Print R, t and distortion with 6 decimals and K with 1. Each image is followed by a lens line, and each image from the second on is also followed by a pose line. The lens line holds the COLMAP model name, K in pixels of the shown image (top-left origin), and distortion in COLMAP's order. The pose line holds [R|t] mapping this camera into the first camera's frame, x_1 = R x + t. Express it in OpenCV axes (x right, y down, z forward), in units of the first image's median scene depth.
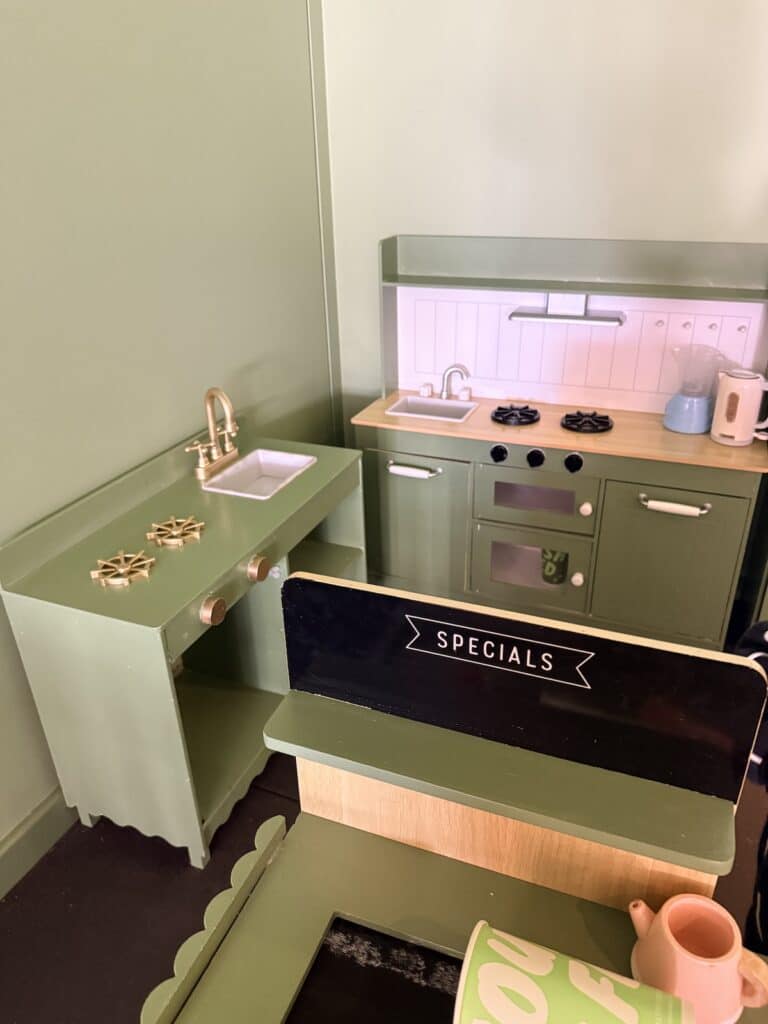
lens RADIAL K [[739.4, 0, 384.0], [0, 739.4, 512.0], [0, 0, 1]] dist [0.093084, -0.001775]
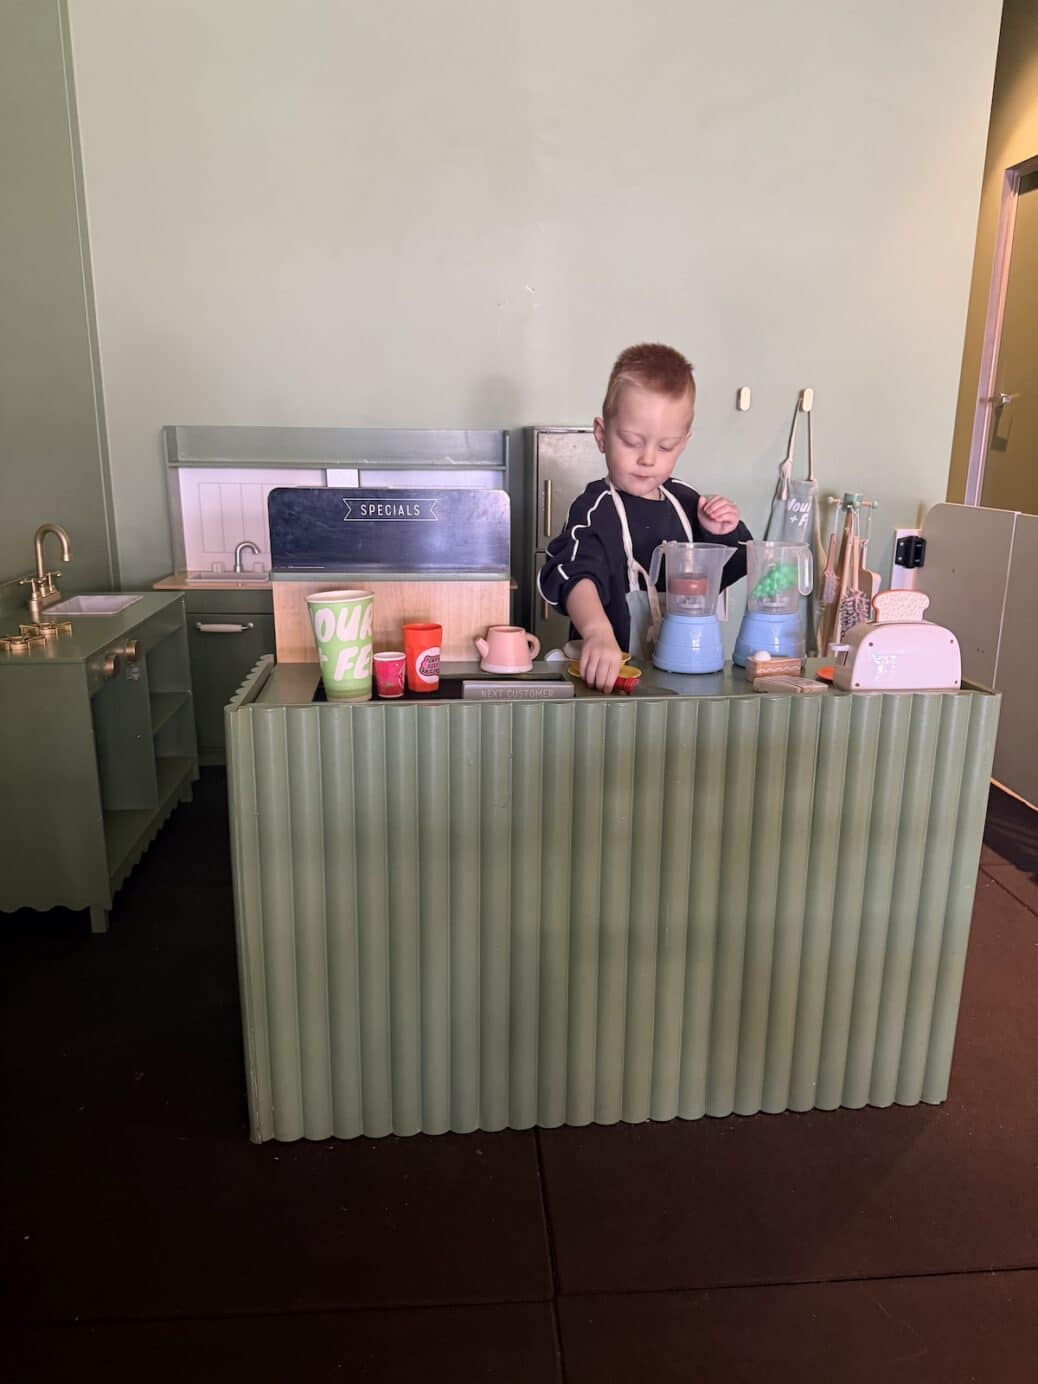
lens RADIAL K [[971.6, 0, 513.3], [0, 971.6, 678.7], [0, 0, 1]] dist [0.045736, -0.000968]
pose [[0.894414, -0.086218, 0.438852, -0.328632], [0.172077, 0.972046, -0.159735, 0.485498], [-0.412812, 0.218385, 0.884248, -0.596883]]
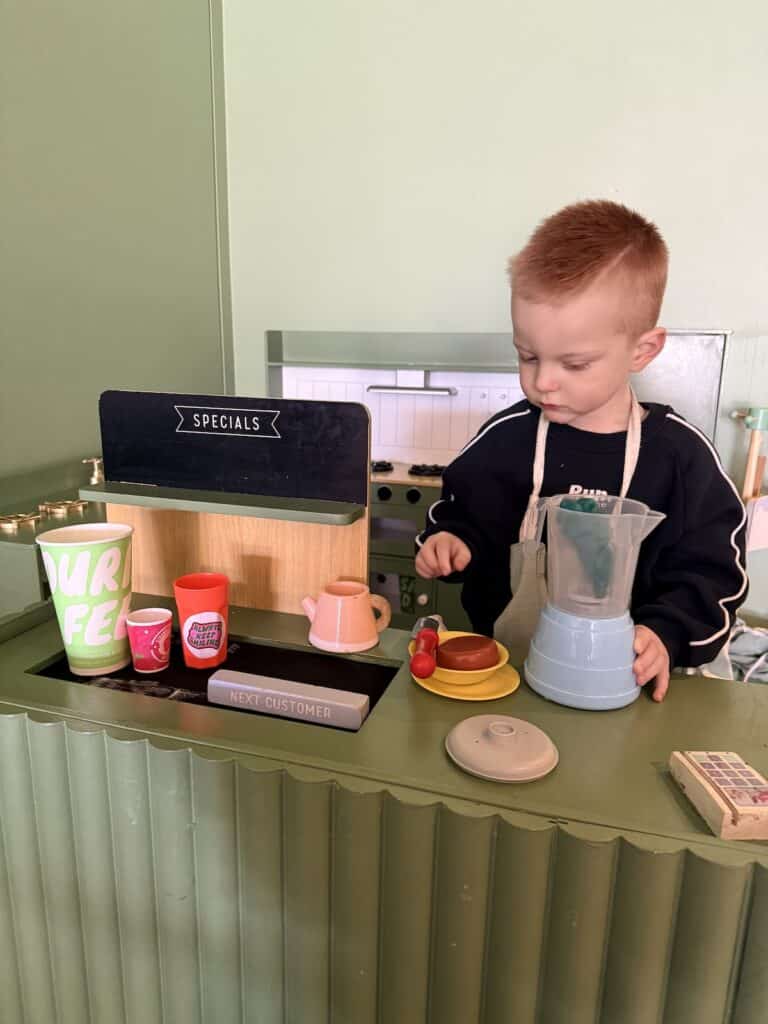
lens RADIAL K [[729.8, 0, 384.0], [0, 729.8, 512.0], [0, 0, 1]] dist [0.006862, -0.000159]
pose [[0.996517, 0.017585, 0.081518, 0.159163], [0.000054, 0.977379, -0.211496, 0.312340], [-0.083393, 0.210764, 0.973973, -0.230633]]
